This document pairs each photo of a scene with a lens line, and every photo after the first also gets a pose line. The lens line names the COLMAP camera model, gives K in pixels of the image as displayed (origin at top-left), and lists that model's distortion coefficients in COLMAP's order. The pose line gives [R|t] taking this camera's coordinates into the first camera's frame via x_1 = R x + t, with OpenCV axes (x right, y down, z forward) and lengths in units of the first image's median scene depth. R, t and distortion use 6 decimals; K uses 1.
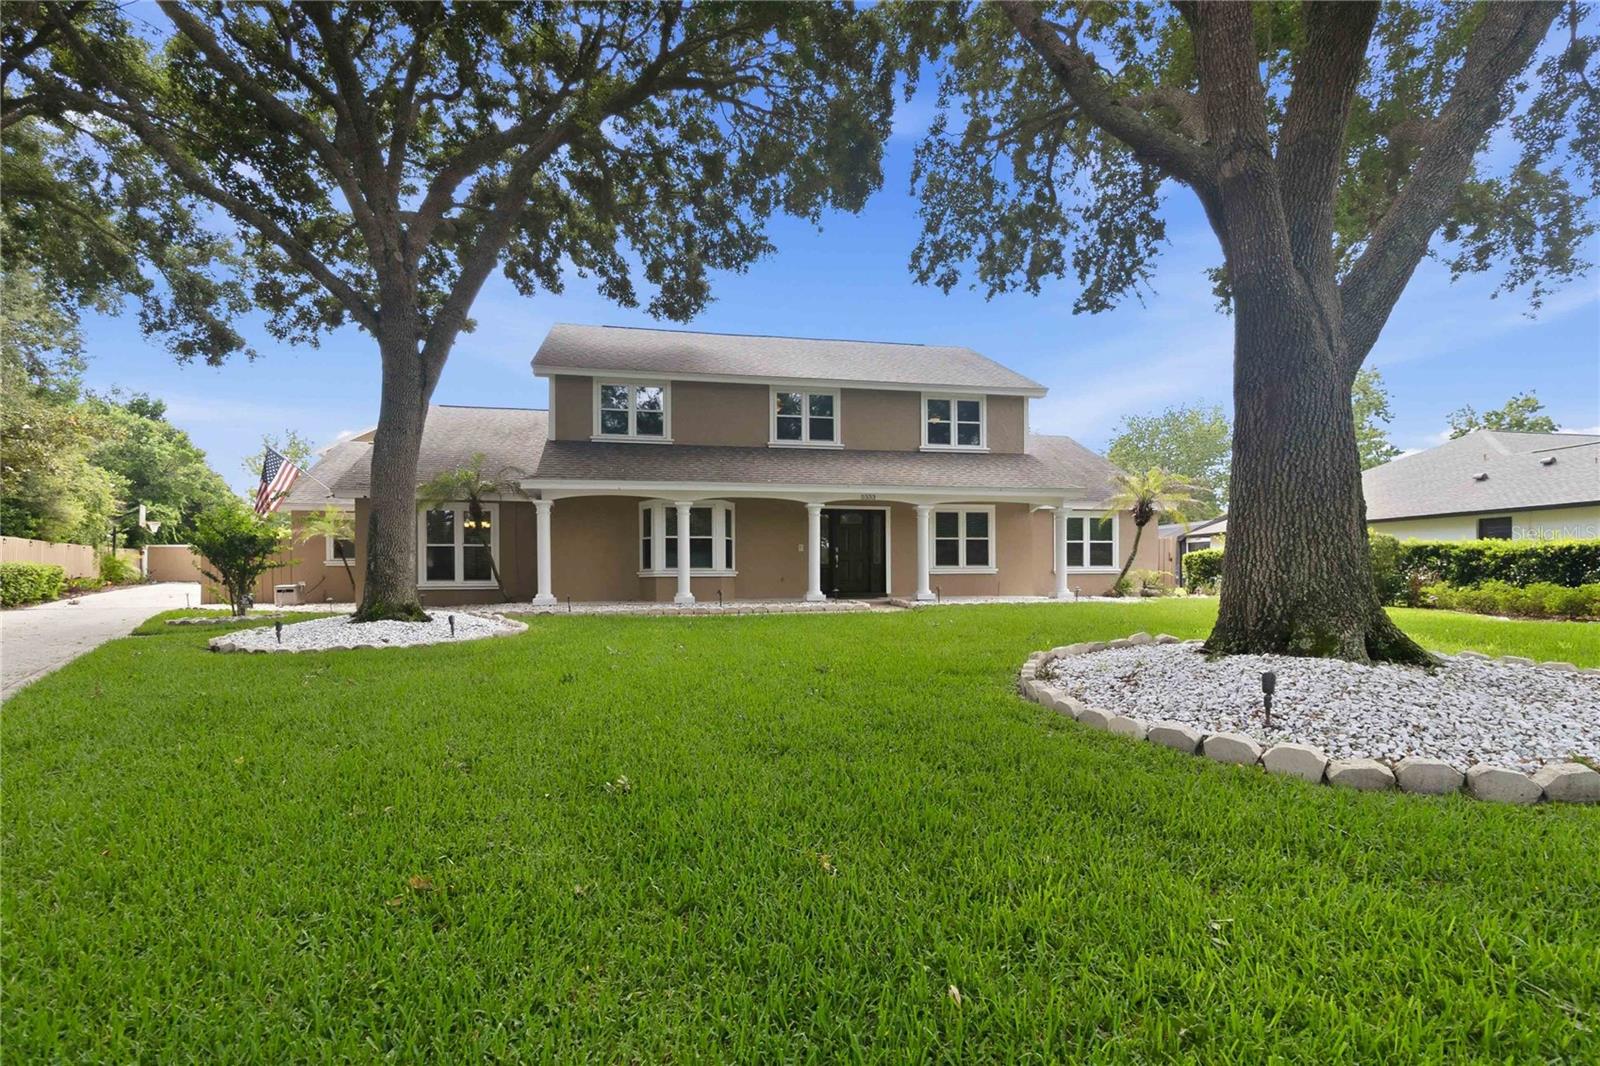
lens RADIAL K [[758.4, 0, 812.1], [0, 758.4, 536.6], [0, 0, 1]] dist [-0.000531, -0.000609]
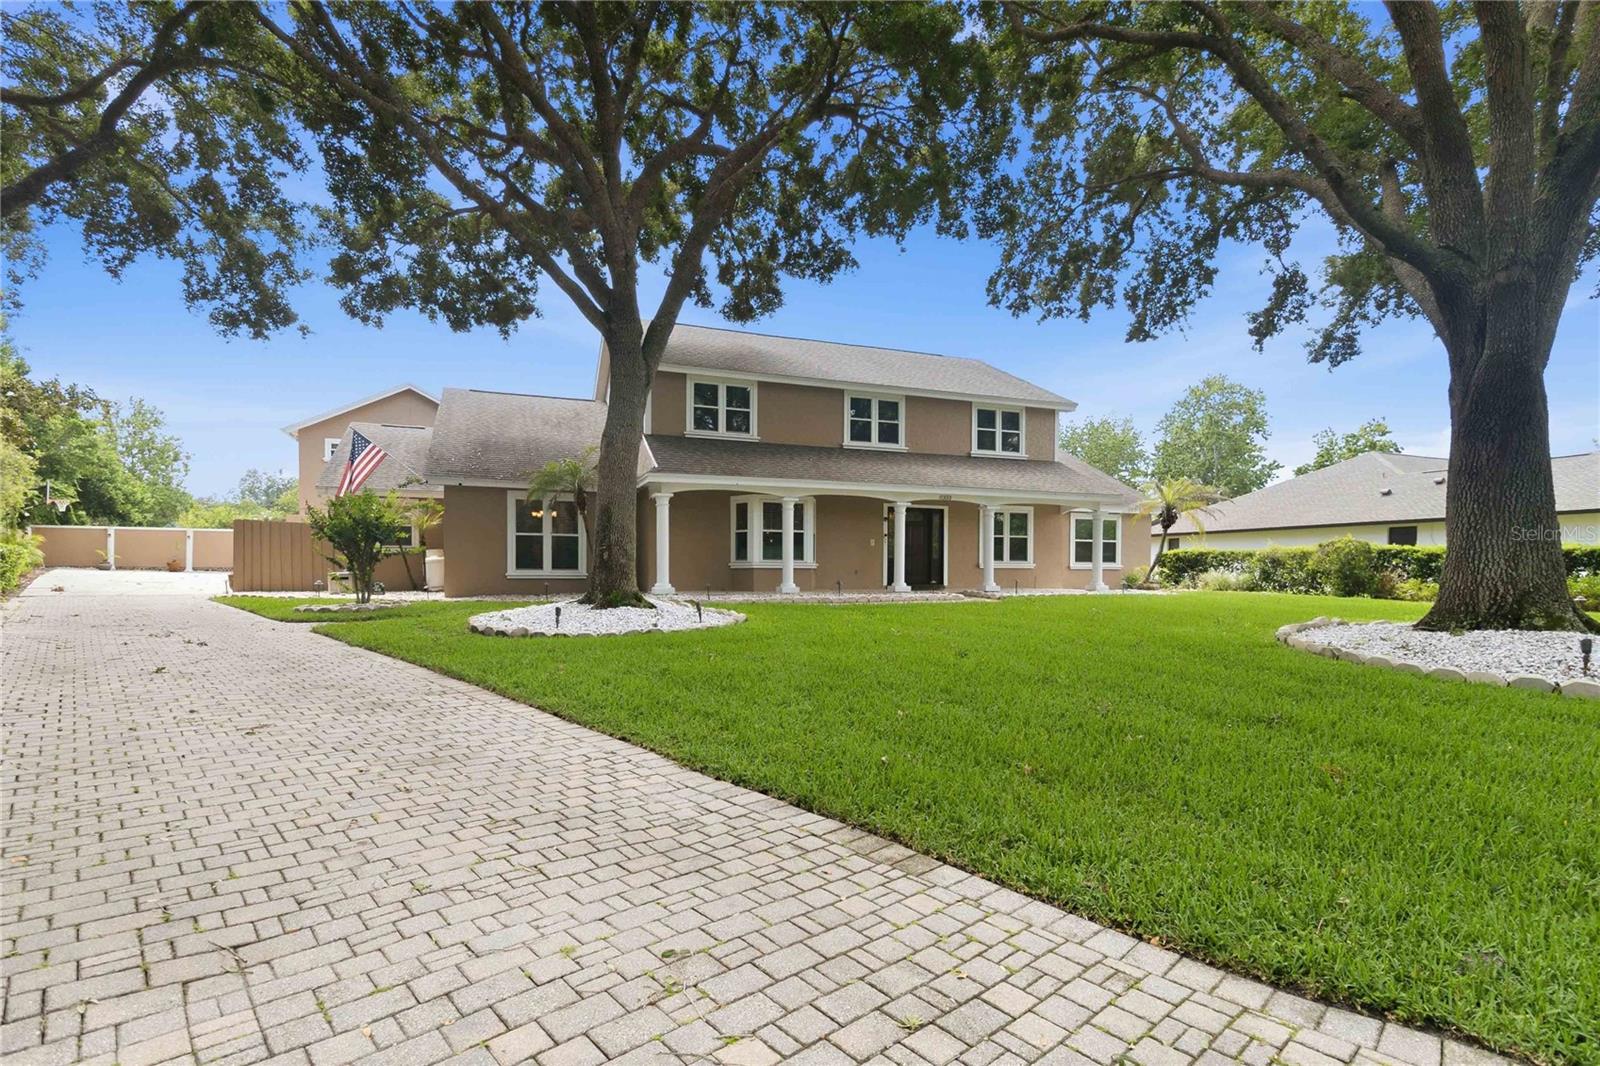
lens RADIAL K [[758.4, 0, 812.1], [0, 758.4, 536.6], [0, 0, 1]] dist [-0.000531, -0.000609]
pose [[0.986947, 0.017814, 0.160057, -0.275196], [-0.019257, 0.999787, 0.007471, -0.000075], [-0.159890, -0.010455, 0.987080, -0.050030]]
